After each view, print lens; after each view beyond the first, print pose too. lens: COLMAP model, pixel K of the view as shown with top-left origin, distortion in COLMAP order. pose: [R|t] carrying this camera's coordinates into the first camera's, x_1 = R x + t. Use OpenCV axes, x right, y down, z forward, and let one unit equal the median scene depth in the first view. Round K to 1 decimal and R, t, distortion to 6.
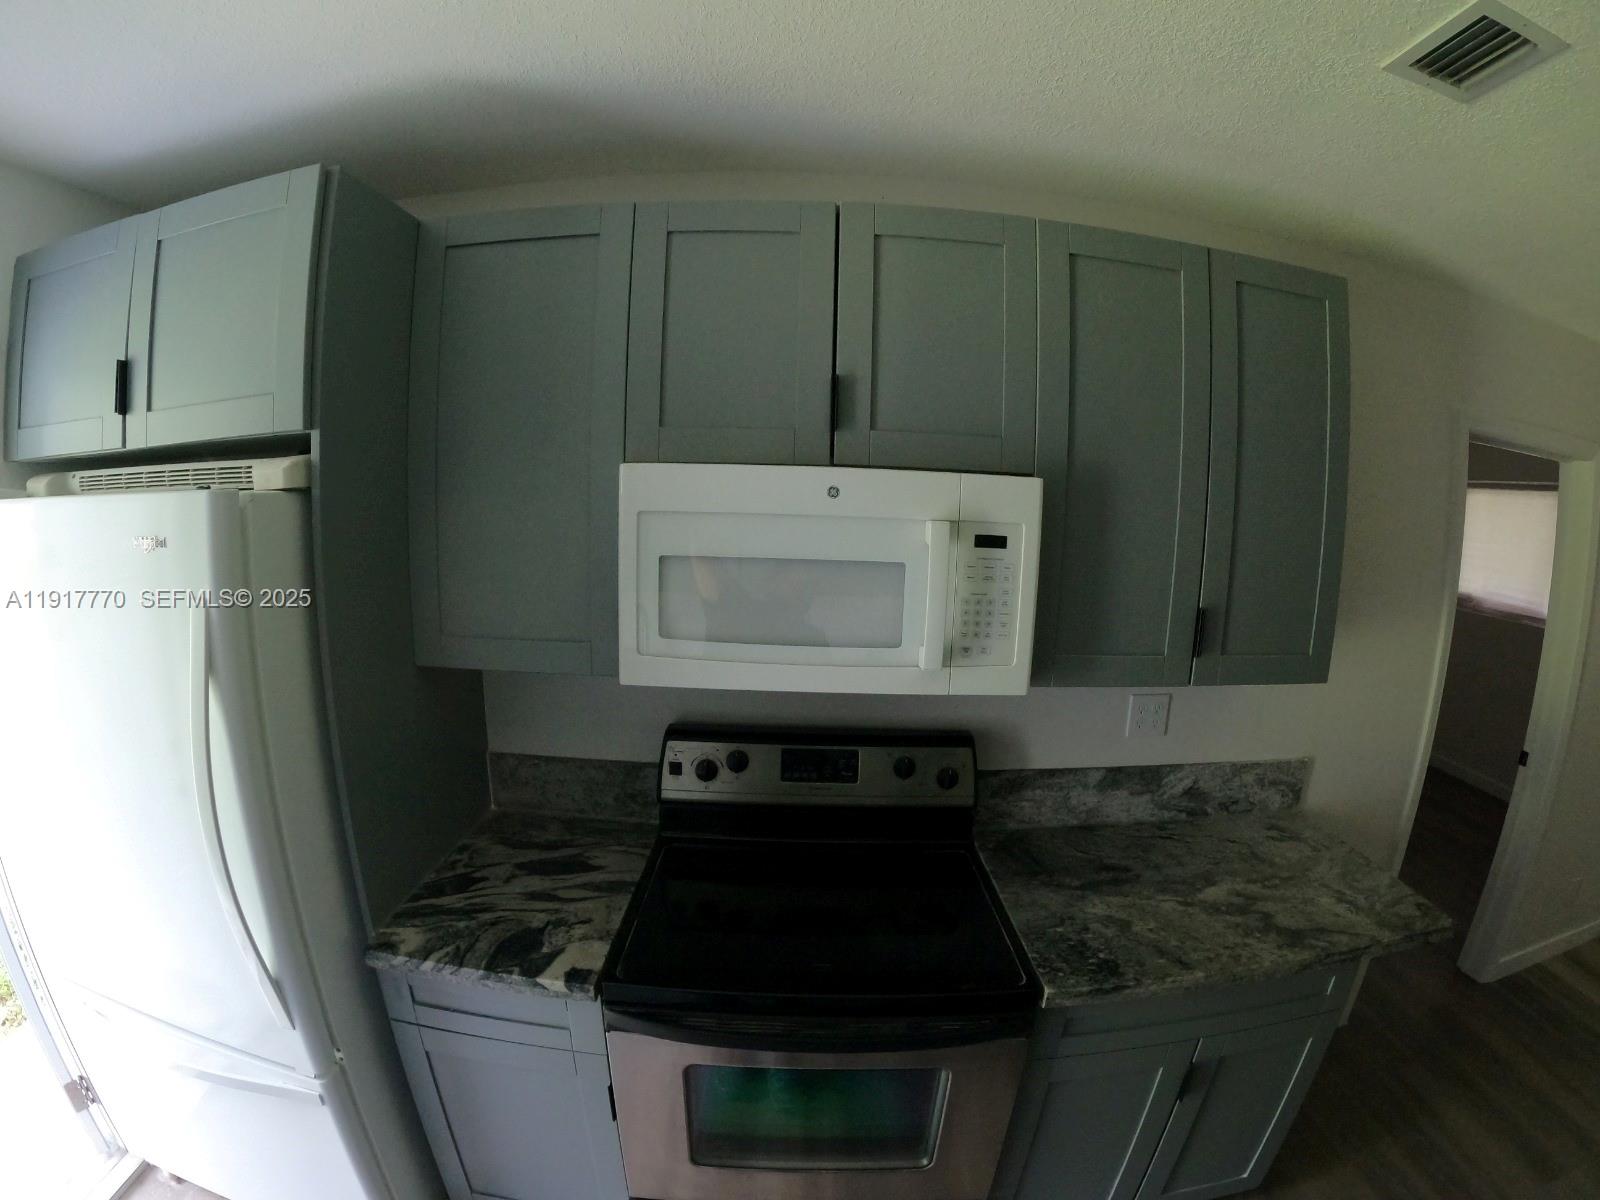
lens RADIAL K [[714.3, 0, 815.4], [0, 714.3, 608.0], [0, 0, 1]] dist [-0.234692, 0.054748]
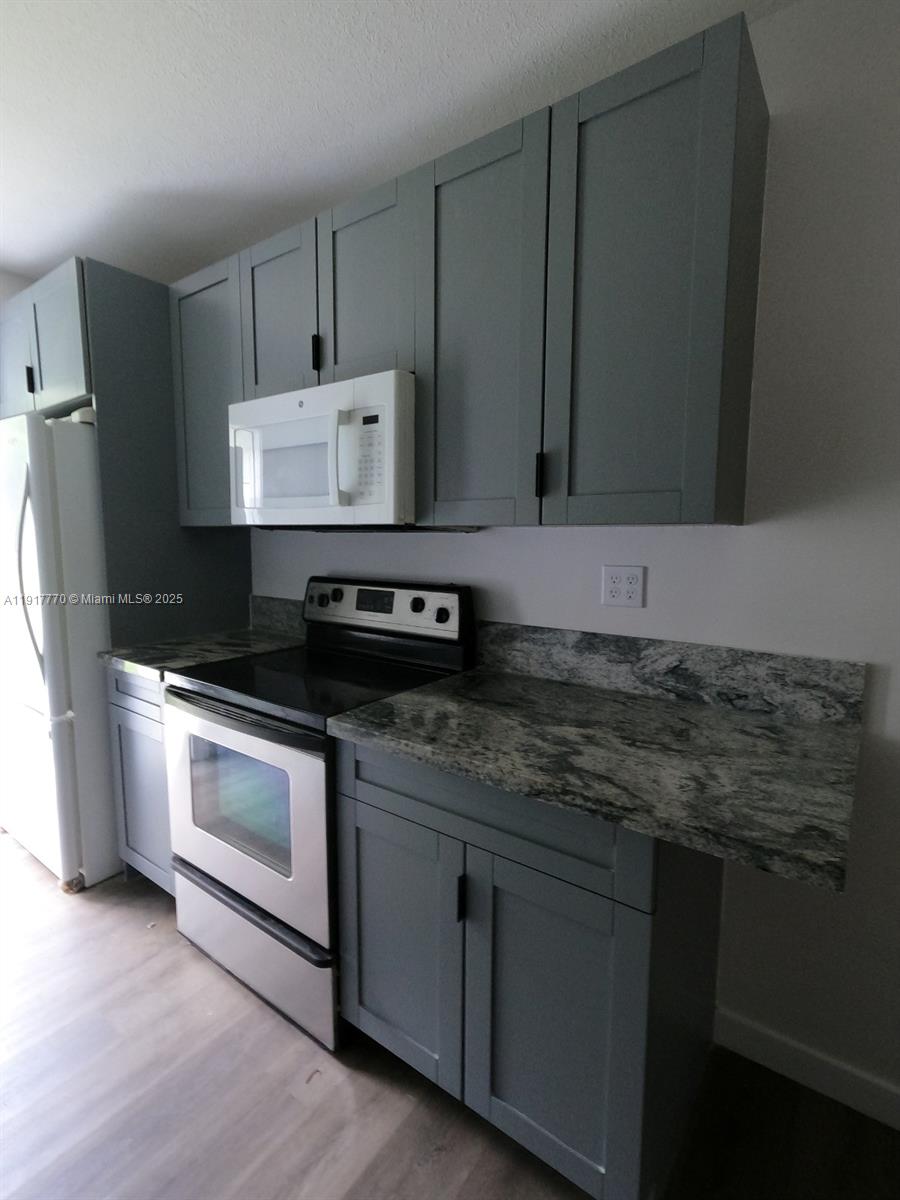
lens RADIAL K [[573.4, 0, 450.0], [0, 573.4, 600.0], [0, 0, 1]] dist [0.017753, -0.000168]
pose [[0.789010, 0.042571, -0.612904, 0.842117], [-0.076347, 0.996658, -0.029058, 0.229906], [0.609619, 0.069720, 0.789623, 0.106707]]
